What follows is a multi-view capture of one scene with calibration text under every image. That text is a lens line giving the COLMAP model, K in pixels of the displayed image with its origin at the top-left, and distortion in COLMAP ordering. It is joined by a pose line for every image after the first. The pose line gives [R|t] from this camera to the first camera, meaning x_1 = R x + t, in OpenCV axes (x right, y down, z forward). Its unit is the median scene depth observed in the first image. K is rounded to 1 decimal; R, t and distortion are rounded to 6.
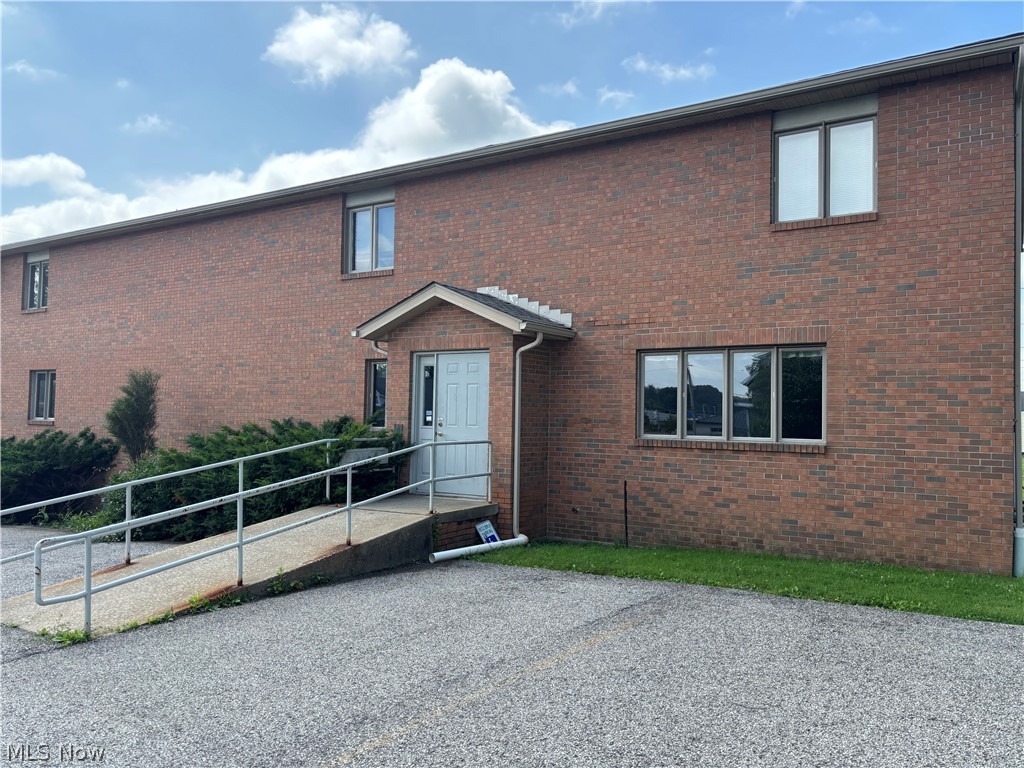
lens RADIAL K [[783.6, 0, 512.0], [0, 783.6, 384.0], [0, 0, 1]] dist [0.035034, -0.000778]
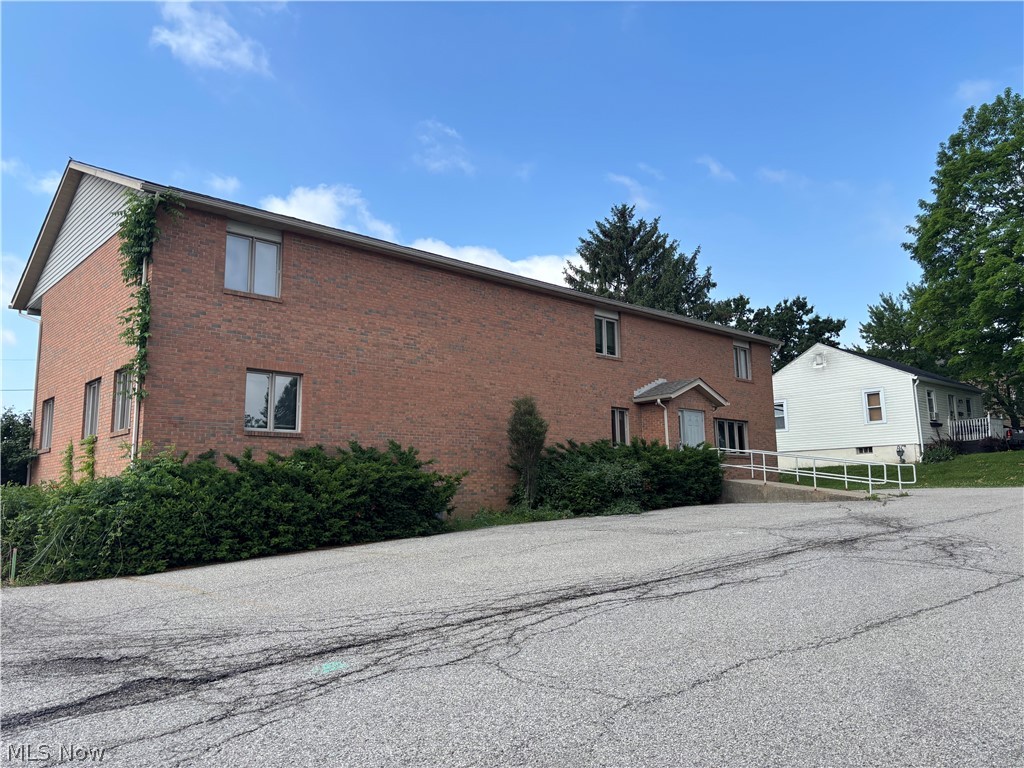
lens RADIAL K [[771.8, 0, 511.7], [0, 771.8, 411.8], [0, 0, 1]] dist [-0.061136, 0.002526]
pose [[0.254934, 0.085571, 0.963165, -1.487470], [-0.025993, 0.996323, -0.081637, 0.097677], [-0.966609, -0.004223, 0.256221, 0.620975]]
